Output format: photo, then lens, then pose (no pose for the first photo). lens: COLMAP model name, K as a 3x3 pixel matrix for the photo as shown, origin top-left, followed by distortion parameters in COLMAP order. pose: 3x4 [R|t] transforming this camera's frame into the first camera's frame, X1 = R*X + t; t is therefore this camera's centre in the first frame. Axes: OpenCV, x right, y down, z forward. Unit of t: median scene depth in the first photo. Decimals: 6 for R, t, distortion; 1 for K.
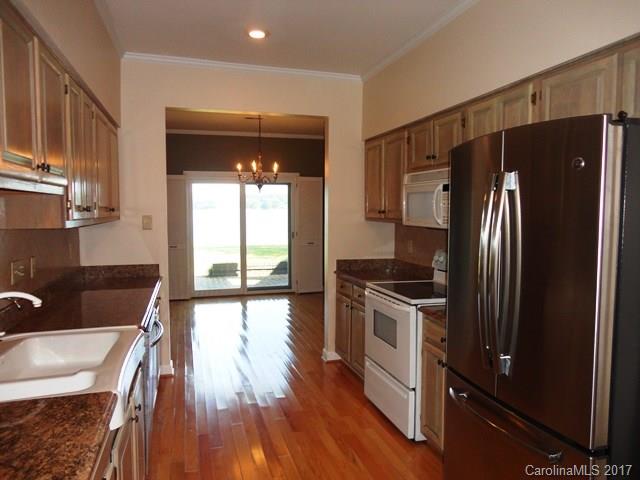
lens RADIAL K [[470.9, 0, 320.8], [0, 470.9, 241.0], [0, 0, 1]] dist [0.008089, 0.021905]
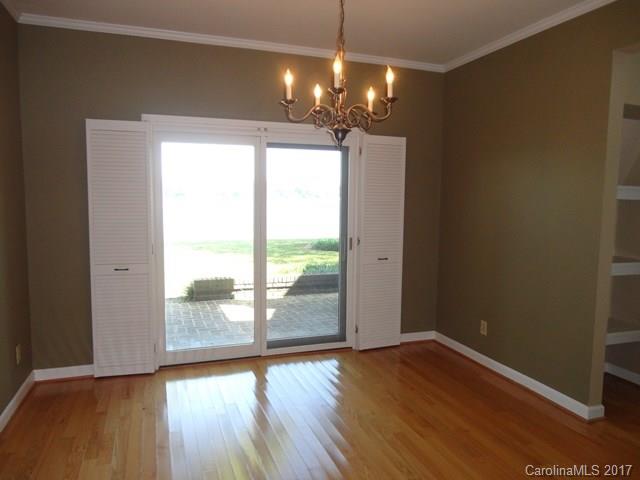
lens RADIAL K [[470.9, 0, 319.8], [0, 470.9, 238.3], [0, 0, 1]] dist [0.008089, 0.021905]
pose [[0.998274, 0.006469, 0.058372, -0.126094], [-0.008032, 0.999614, 0.026586, -0.033002], [-0.058178, -0.027009, 0.997941, 0.462412]]
